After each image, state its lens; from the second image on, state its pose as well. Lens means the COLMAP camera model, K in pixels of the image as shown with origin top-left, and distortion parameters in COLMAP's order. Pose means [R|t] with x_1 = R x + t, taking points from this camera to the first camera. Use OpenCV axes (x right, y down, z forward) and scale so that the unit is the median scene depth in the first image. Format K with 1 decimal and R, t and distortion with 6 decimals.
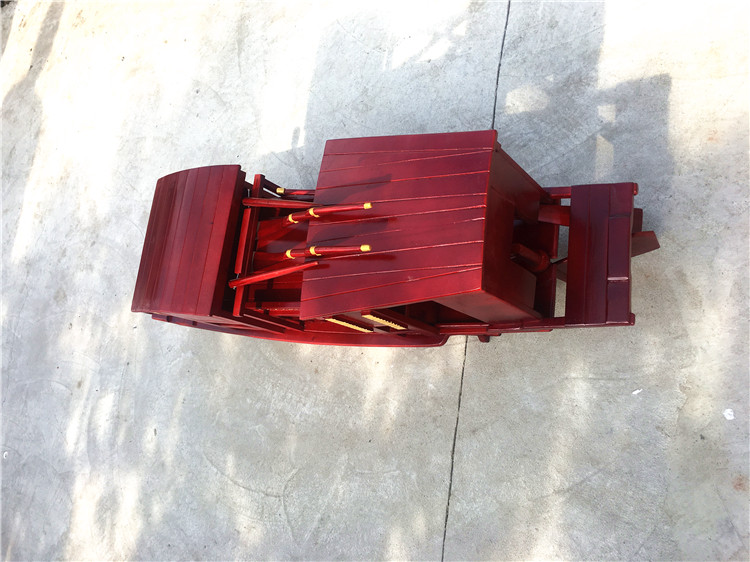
lens RADIAL K [[632.5, 0, 362.2], [0, 632.5, 282.1], [0, 0, 1]] dist [0.074785, -0.113075]
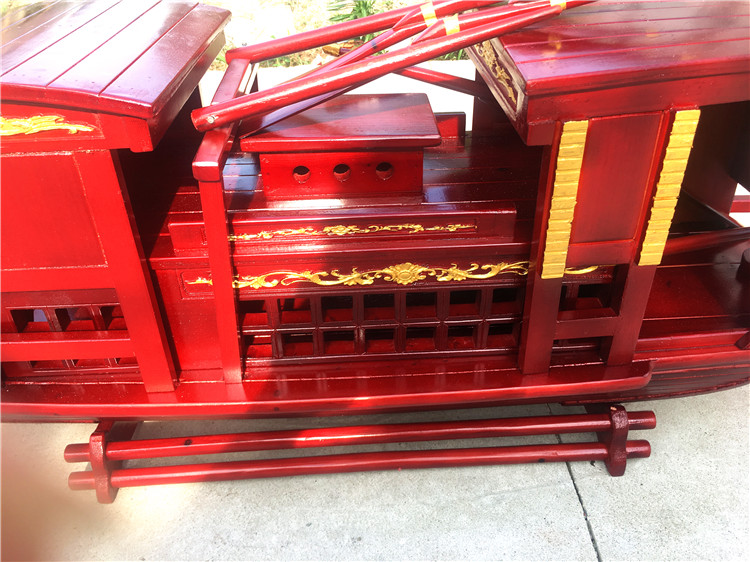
lens RADIAL K [[653.0, 0, 375.0], [0, 653.0, 281.0], [0, 0, 1]] dist [0.004125, -0.001809]
pose [[0.821443, 0.374788, 0.429843, -0.233301], [0.022897, 0.731444, -0.681517, 0.323525], [-0.569830, 0.569670, 0.592258, 0.714676]]
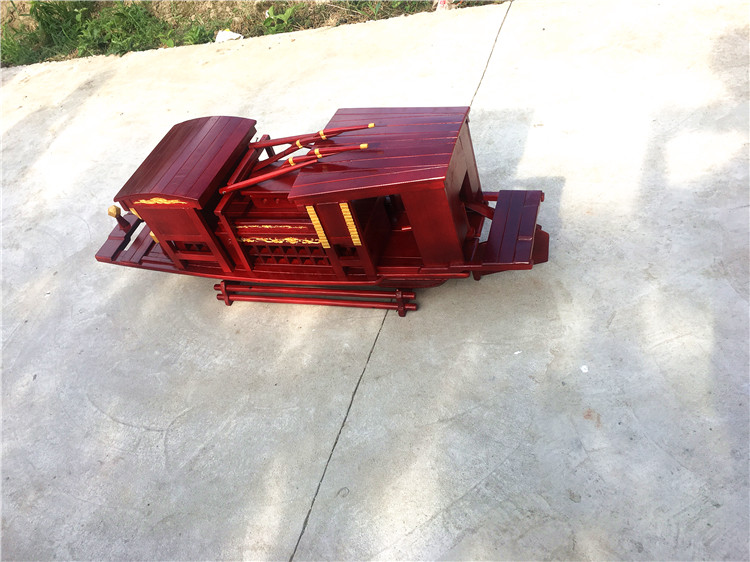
lens RADIAL K [[632.5, 0, 362.2], [0, 632.5, 282.1], [0, 0, 1]] dist [0.074785, -0.113075]
pose [[0.932103, 0.331101, 0.146819, -0.072286], [-0.244247, 0.873933, -0.420220, 0.554604], [-0.267445, 0.355828, 0.895466, -0.073985]]
